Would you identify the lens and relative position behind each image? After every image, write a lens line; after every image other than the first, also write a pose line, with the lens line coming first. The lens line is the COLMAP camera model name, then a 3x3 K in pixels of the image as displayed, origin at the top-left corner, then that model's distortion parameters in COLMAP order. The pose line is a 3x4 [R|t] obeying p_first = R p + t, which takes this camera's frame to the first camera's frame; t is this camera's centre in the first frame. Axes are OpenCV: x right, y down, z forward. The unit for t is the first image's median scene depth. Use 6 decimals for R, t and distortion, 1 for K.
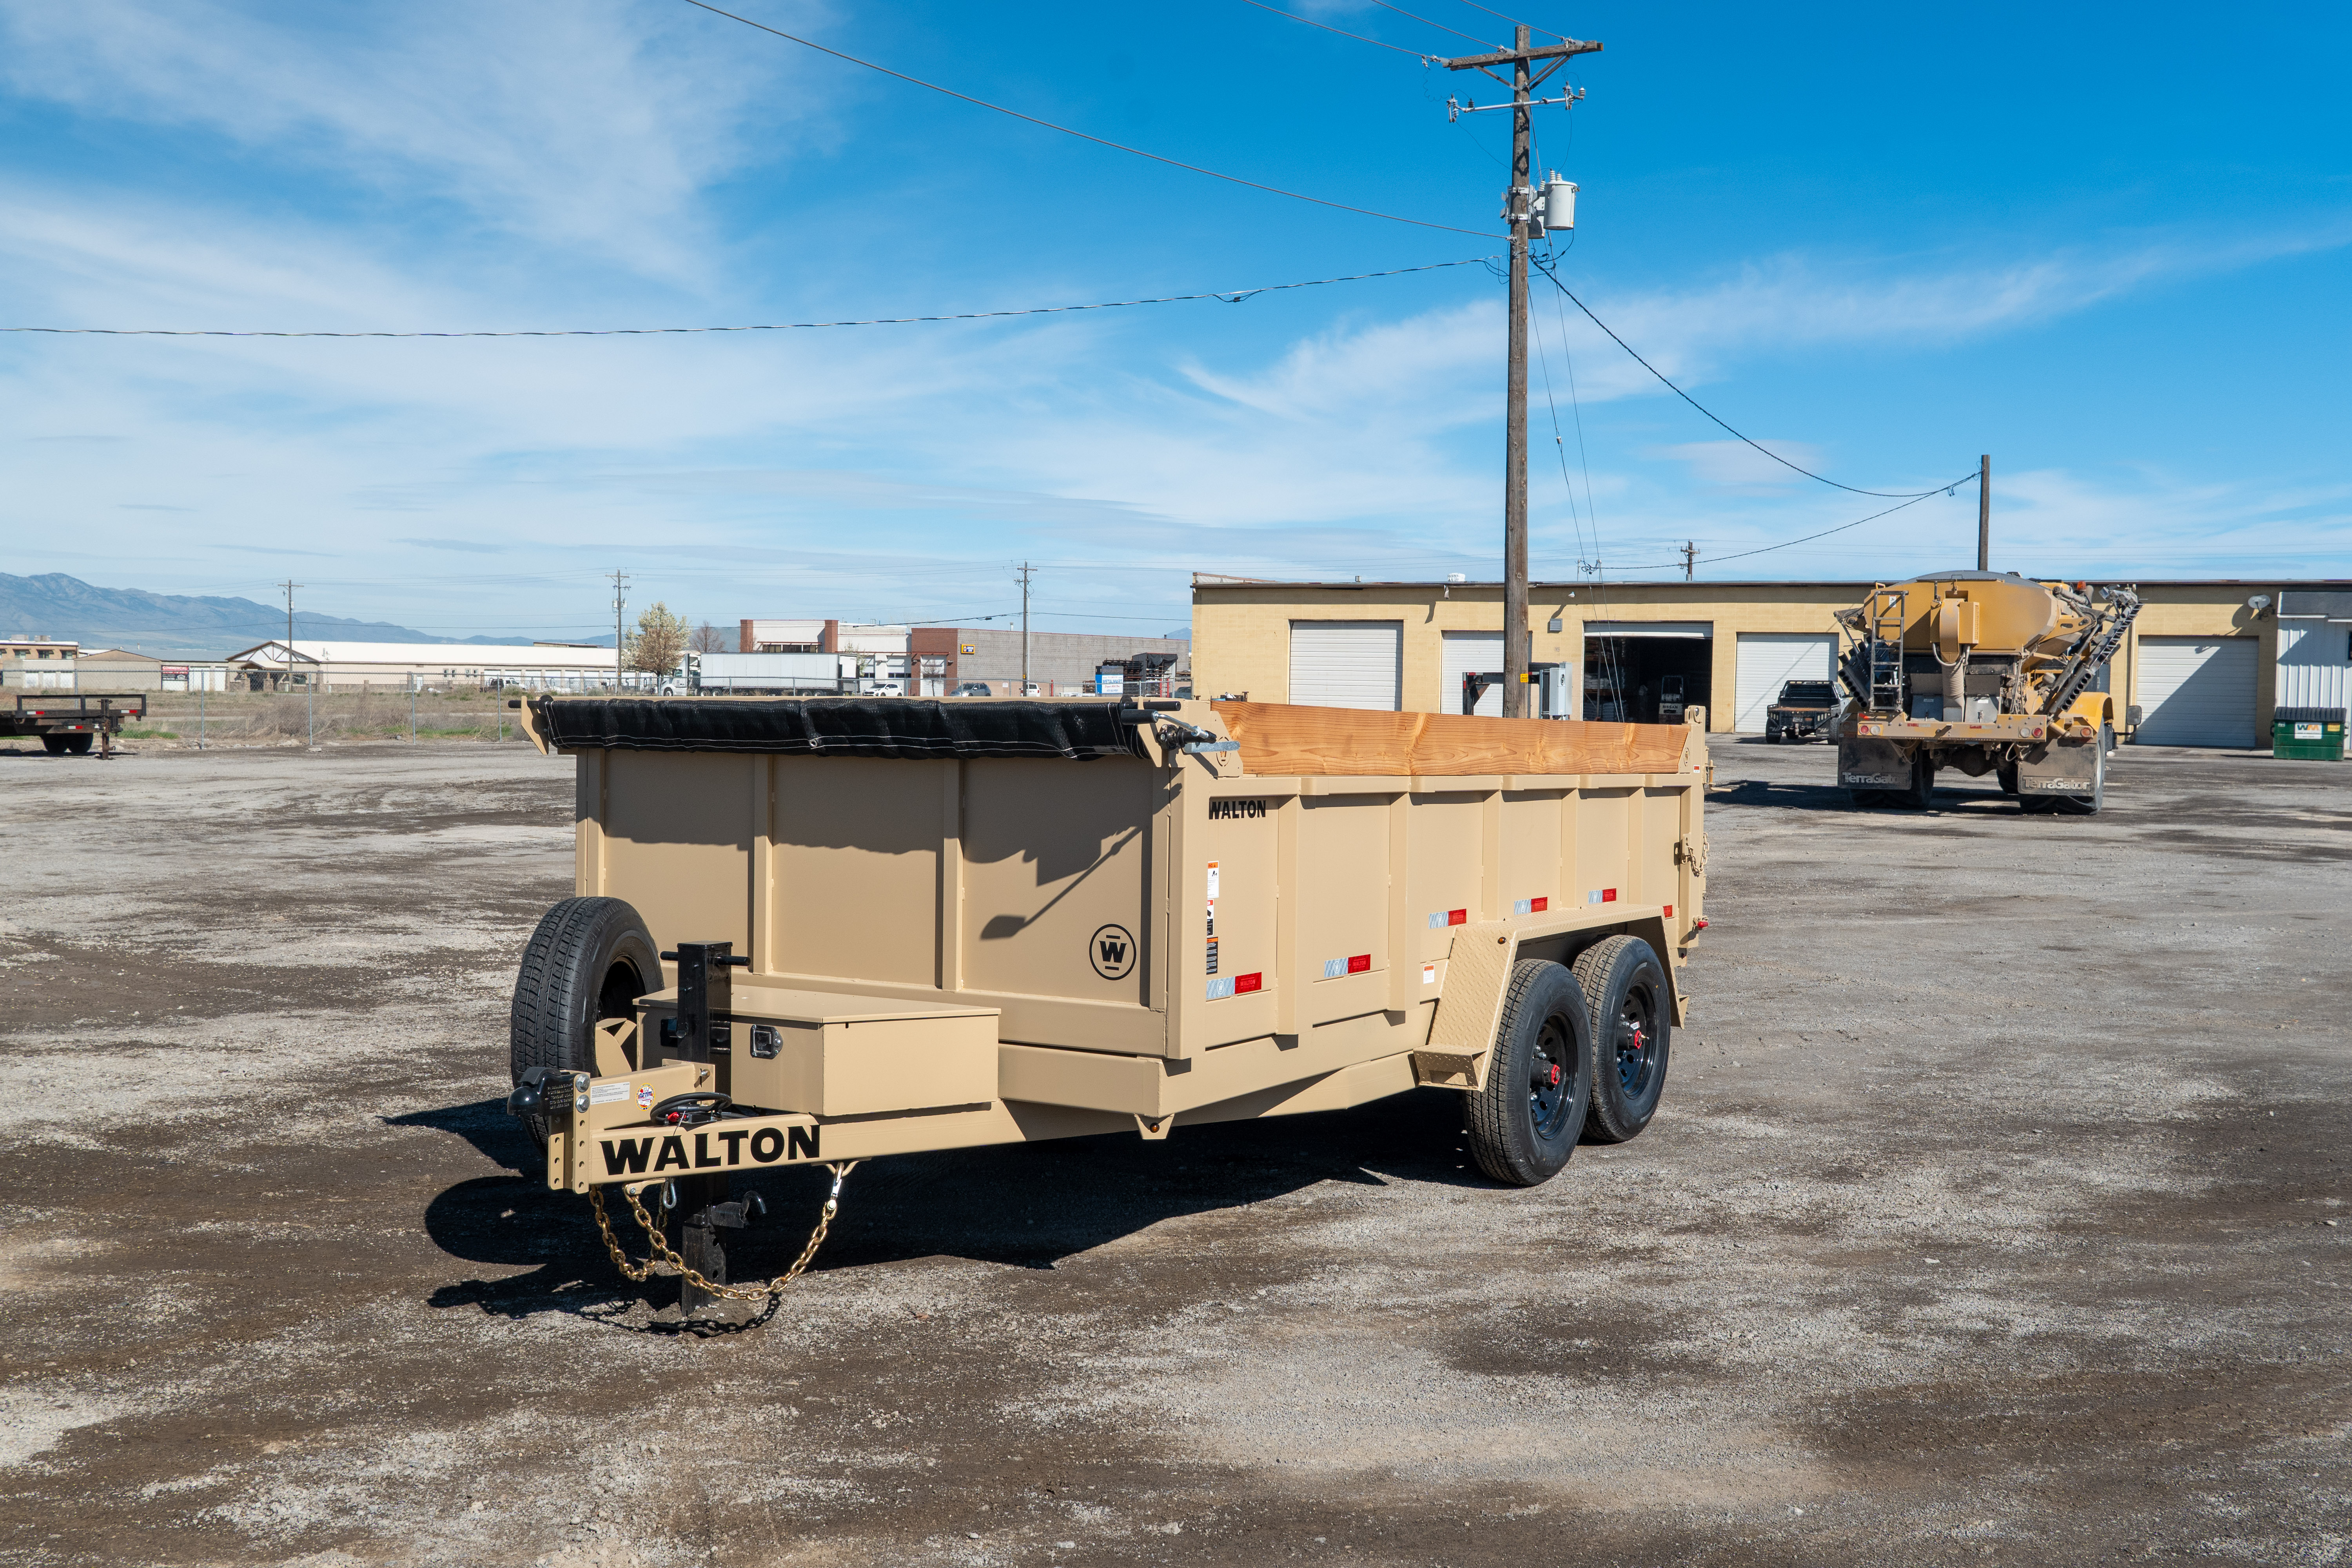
lens RADIAL K [[2263.5, 0, 1173.1], [0, 2263.5, 783.9], [0, 0, 1]] dist [-0.018913, 0.007009]
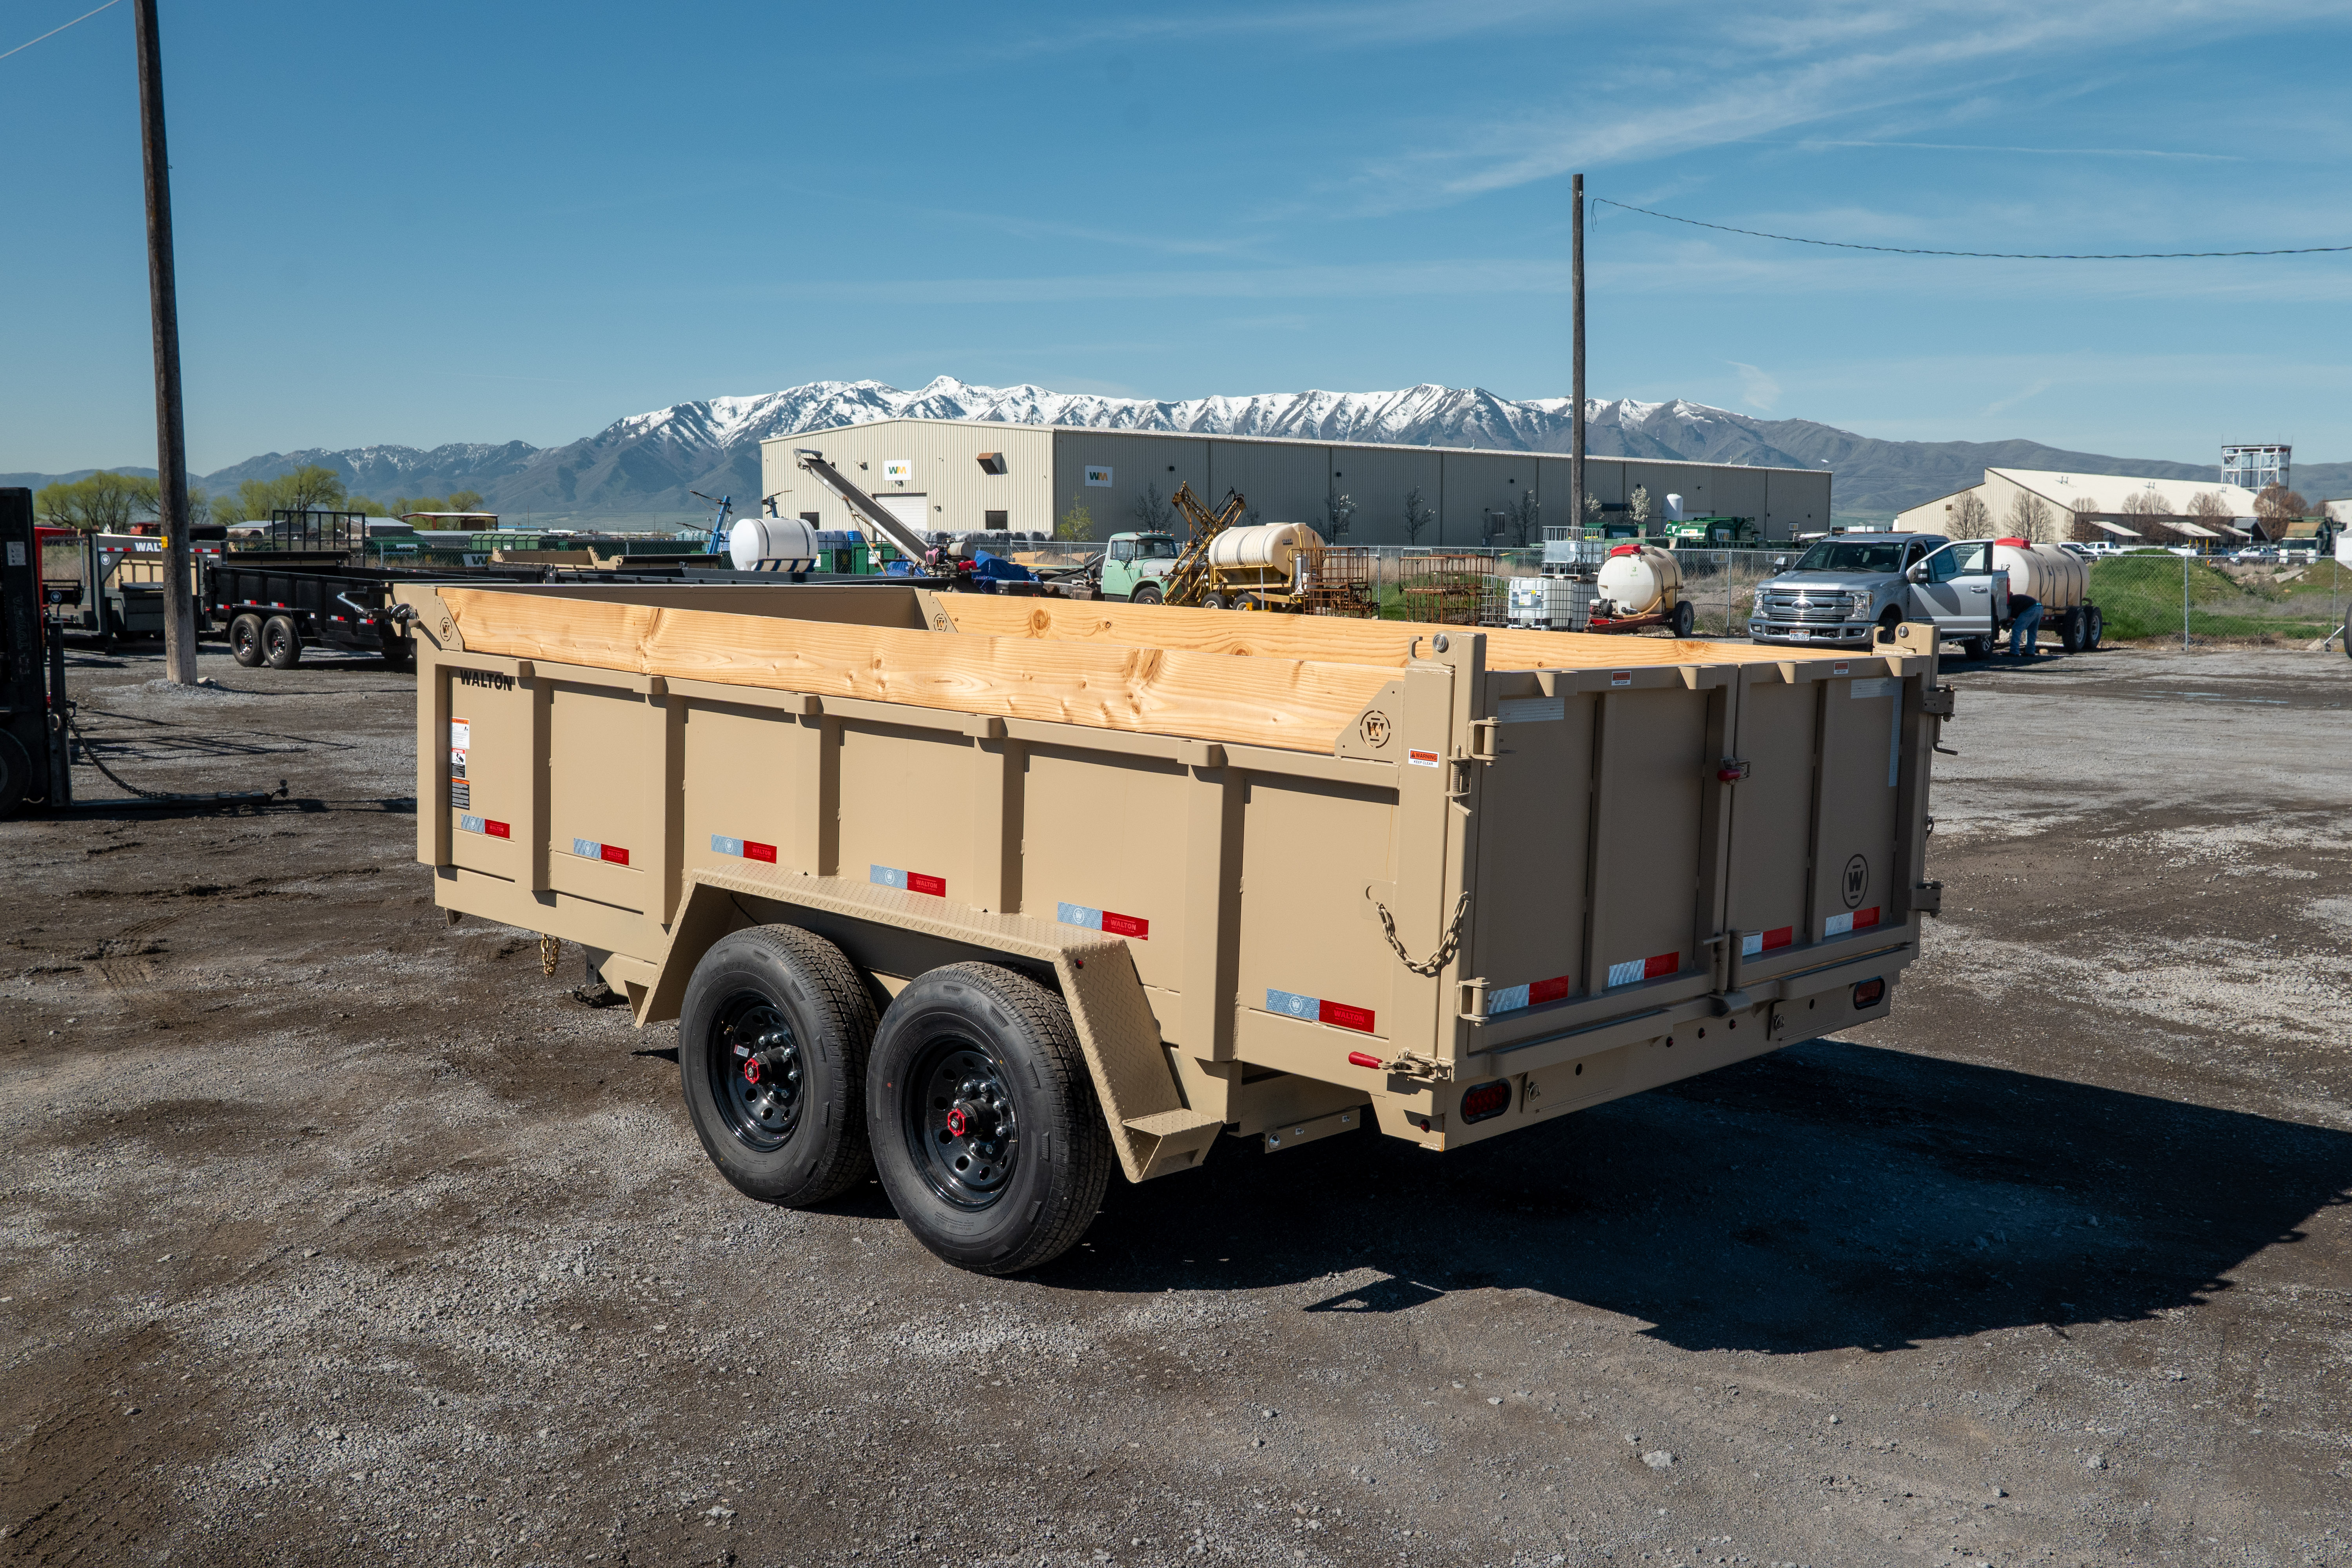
lens RADIAL K [[2263.5, 0, 1173.1], [0, 2263.5, 783.9], [0, 0, 1]] dist [-0.018913, 0.007009]
pose [[-0.237529, 0.088121, -0.967375, 1.184389], [-0.049323, 0.993498, 0.102612, -0.080333], [0.970127, 0.072087, -0.231638, 1.755616]]
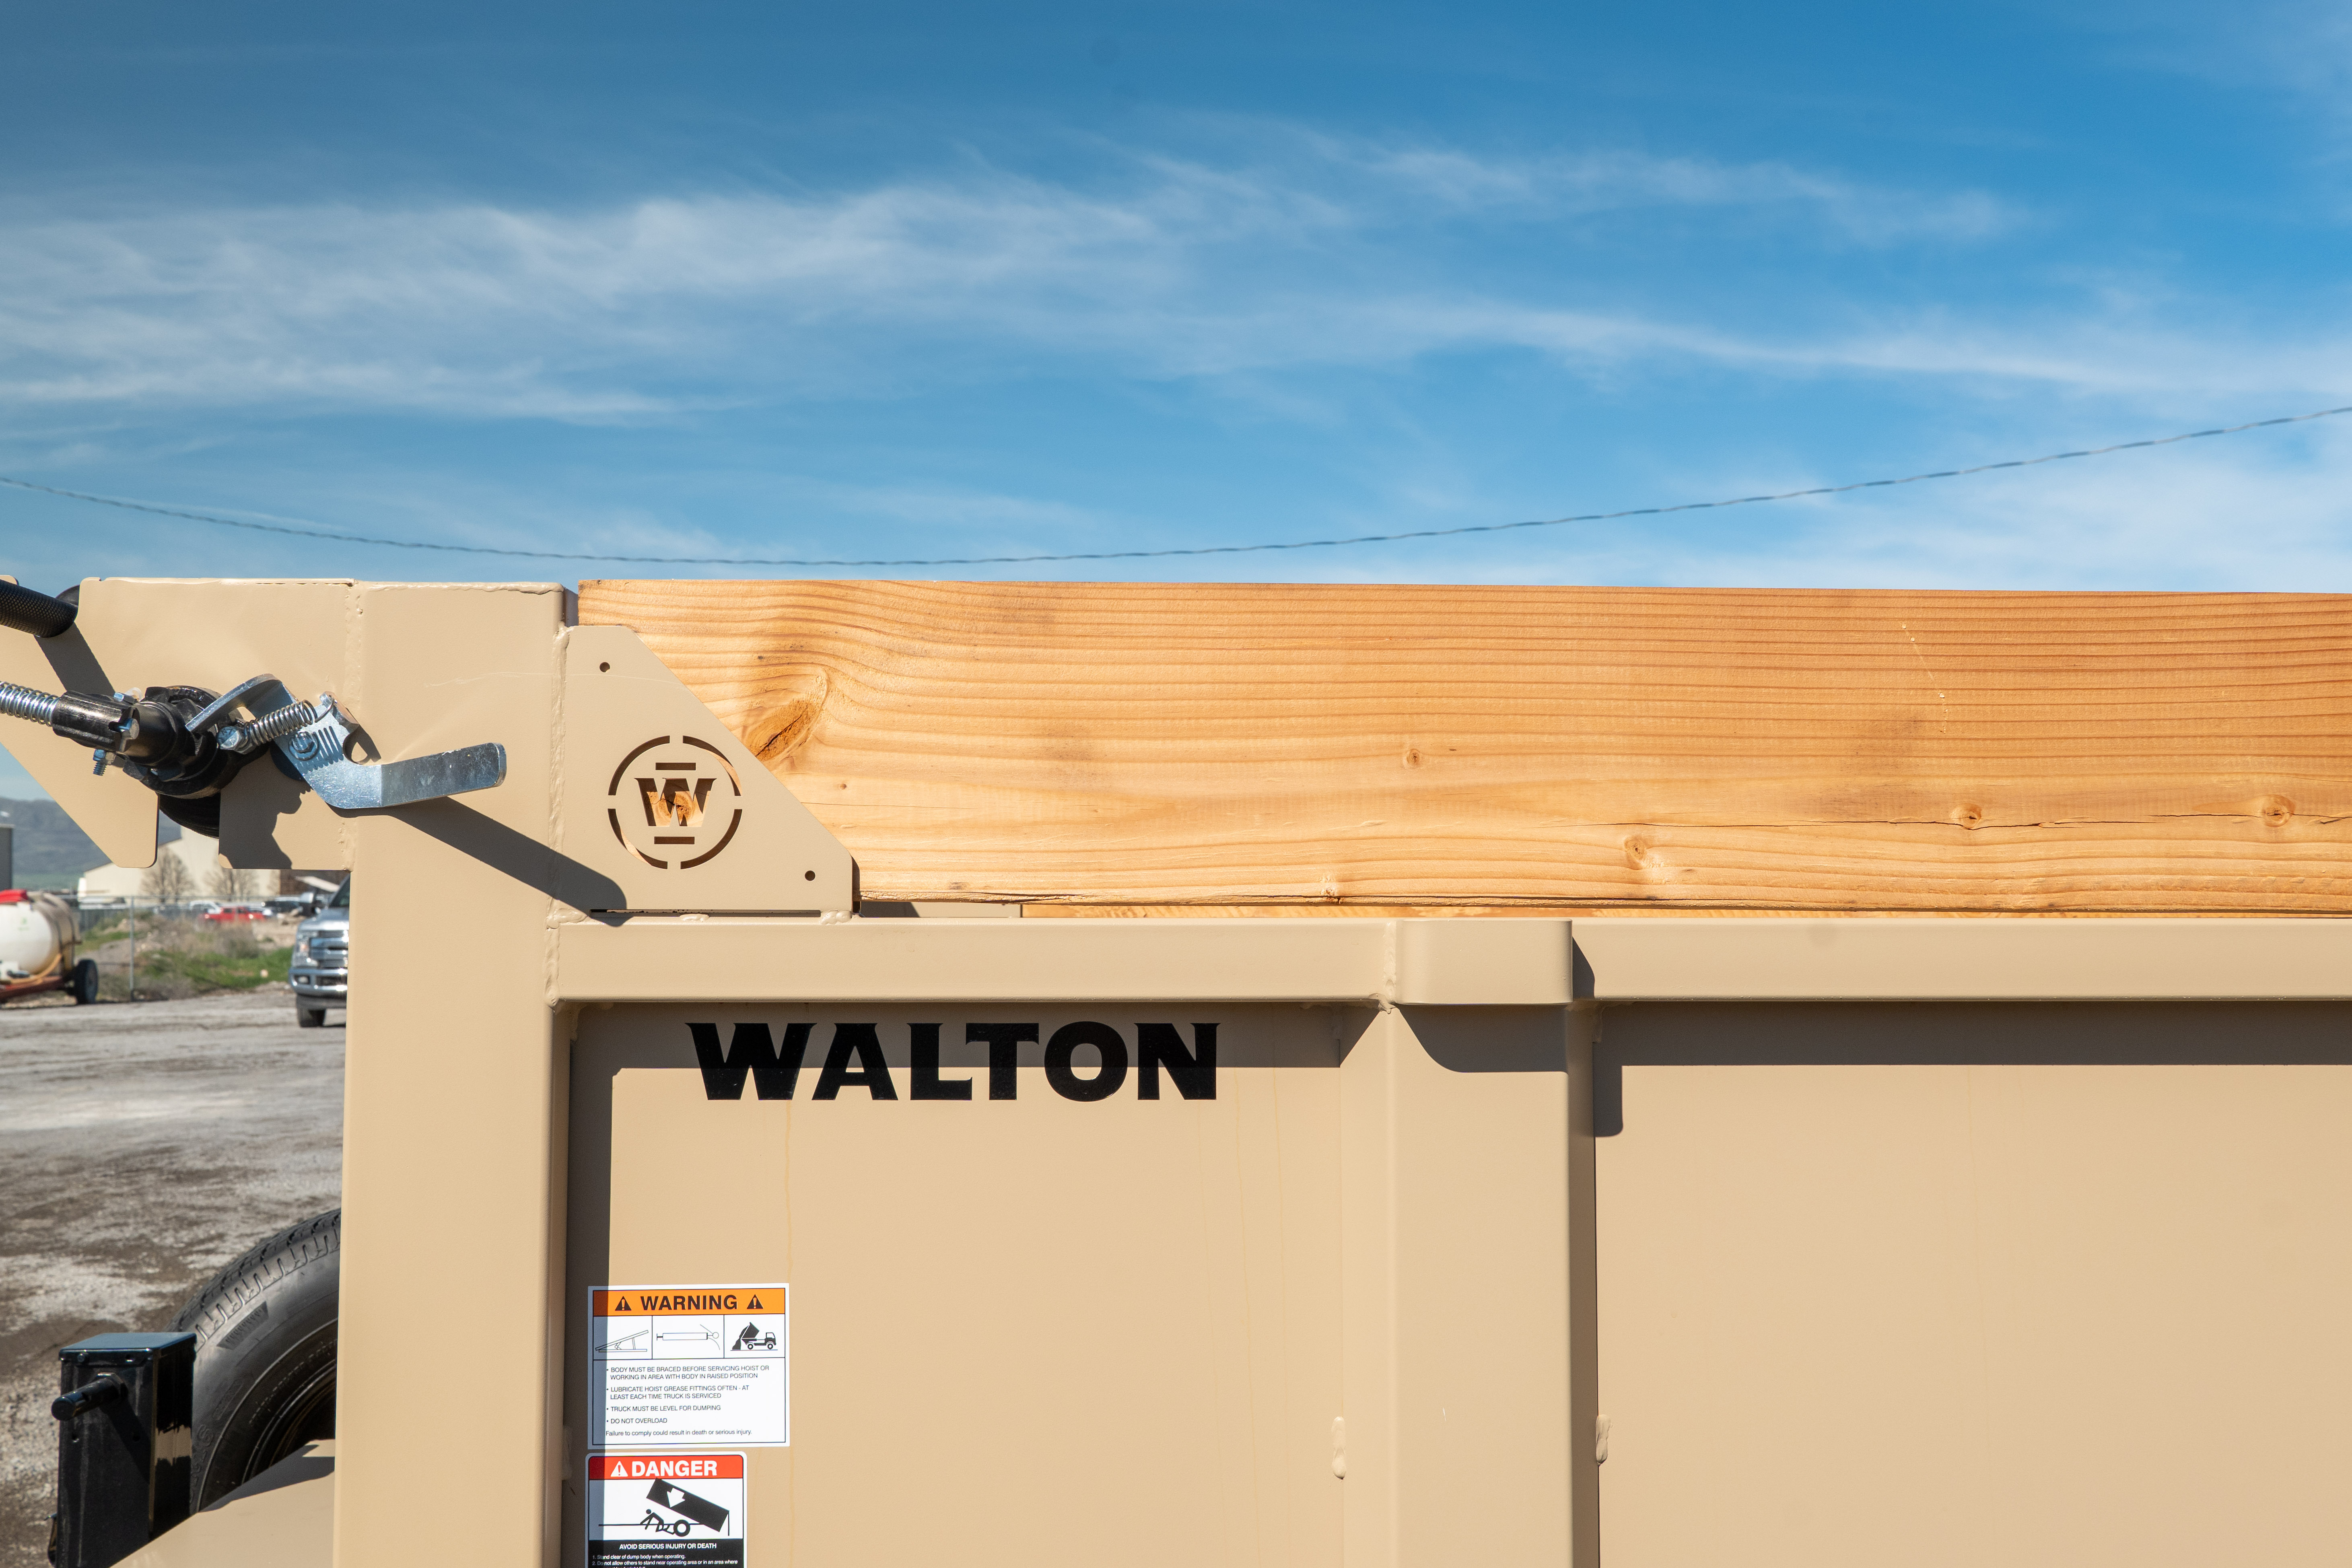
lens RADIAL K [[2263.6, 0, 1173.1], [0, 2263.6, 783.9], [0, 0, 1]] dist [-0.018913, 0.007009]
pose [[0.529772, -0.065897, -0.845576, 0.251191], [-0.006443, 0.996636, -0.081706, 0.002067], [0.848115, 0.048734, 0.527566, 0.965037]]
